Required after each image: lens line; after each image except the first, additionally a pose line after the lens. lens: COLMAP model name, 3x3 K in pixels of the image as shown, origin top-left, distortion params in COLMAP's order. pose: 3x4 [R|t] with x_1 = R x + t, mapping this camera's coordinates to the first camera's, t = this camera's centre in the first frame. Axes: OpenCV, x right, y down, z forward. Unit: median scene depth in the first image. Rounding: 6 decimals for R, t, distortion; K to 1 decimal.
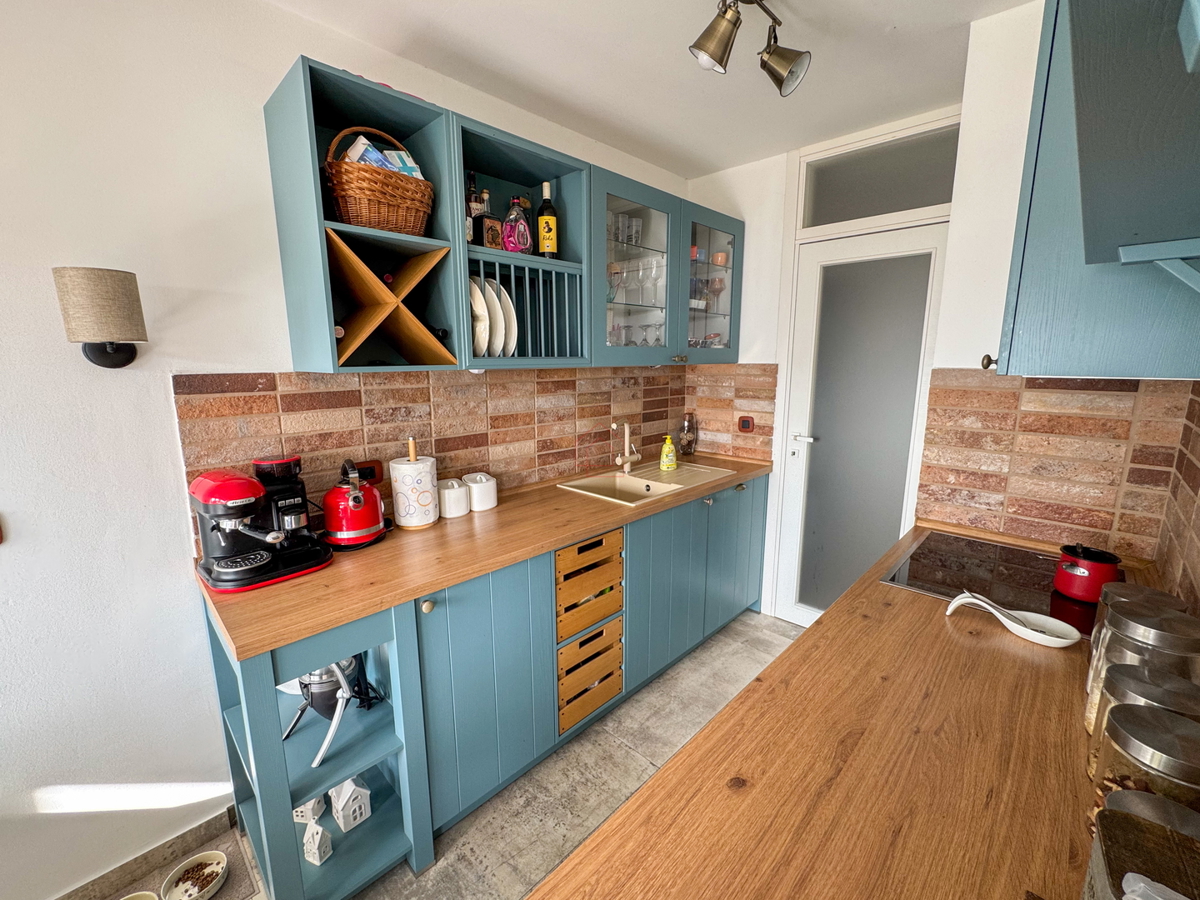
lens RADIAL K [[491.6, 0, 598.6], [0, 491.6, 450.2], [0, 0, 1]] dist [-0.000431, -0.000023]
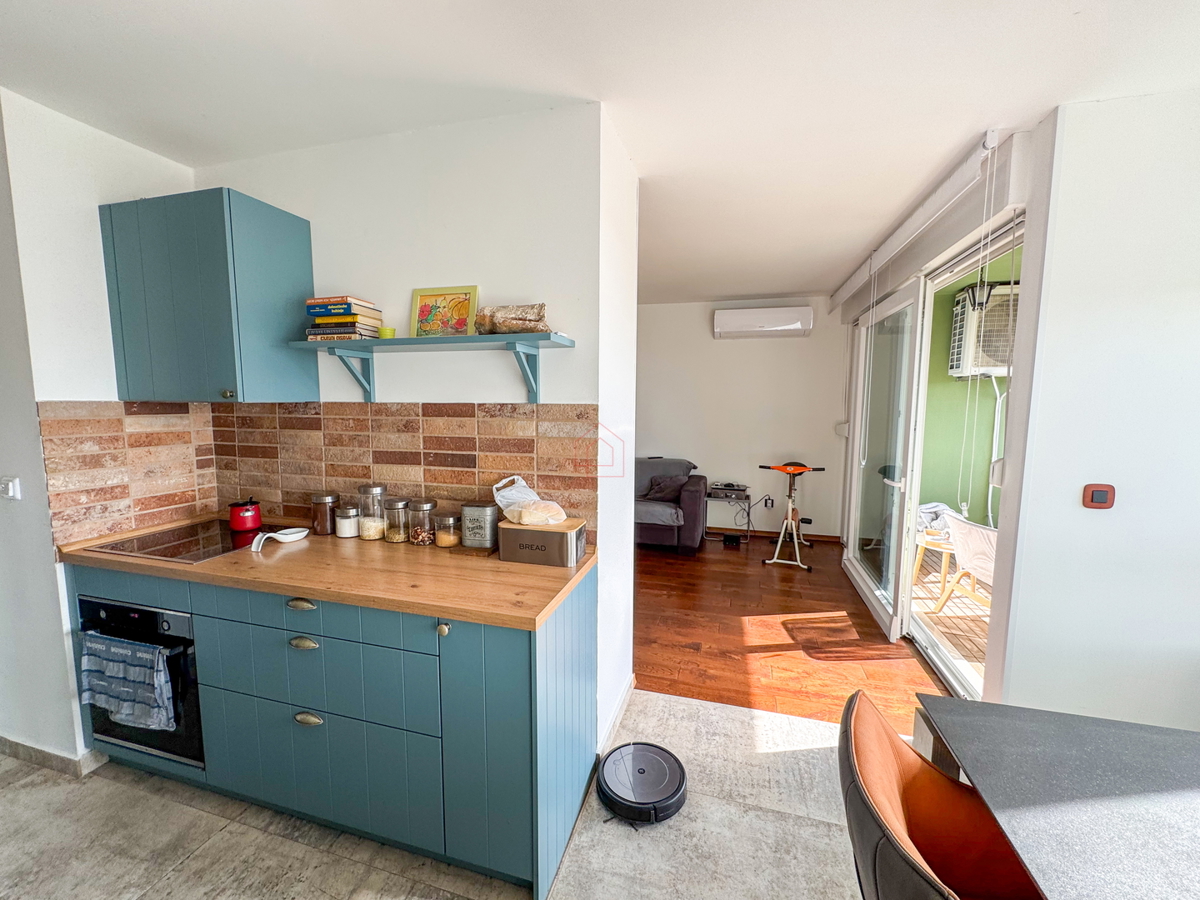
lens RADIAL K [[491.6, 0, 598.0], [0, 491.6, 449.9], [0, 0, 1]] dist [-0.000431, -0.000023]
pose [[-0.480431, -0.090208, 0.872381, -0.856797], [0.156491, 0.969916, 0.186475, -0.080450], [-0.862958, 0.226108, -0.451861, 0.505935]]
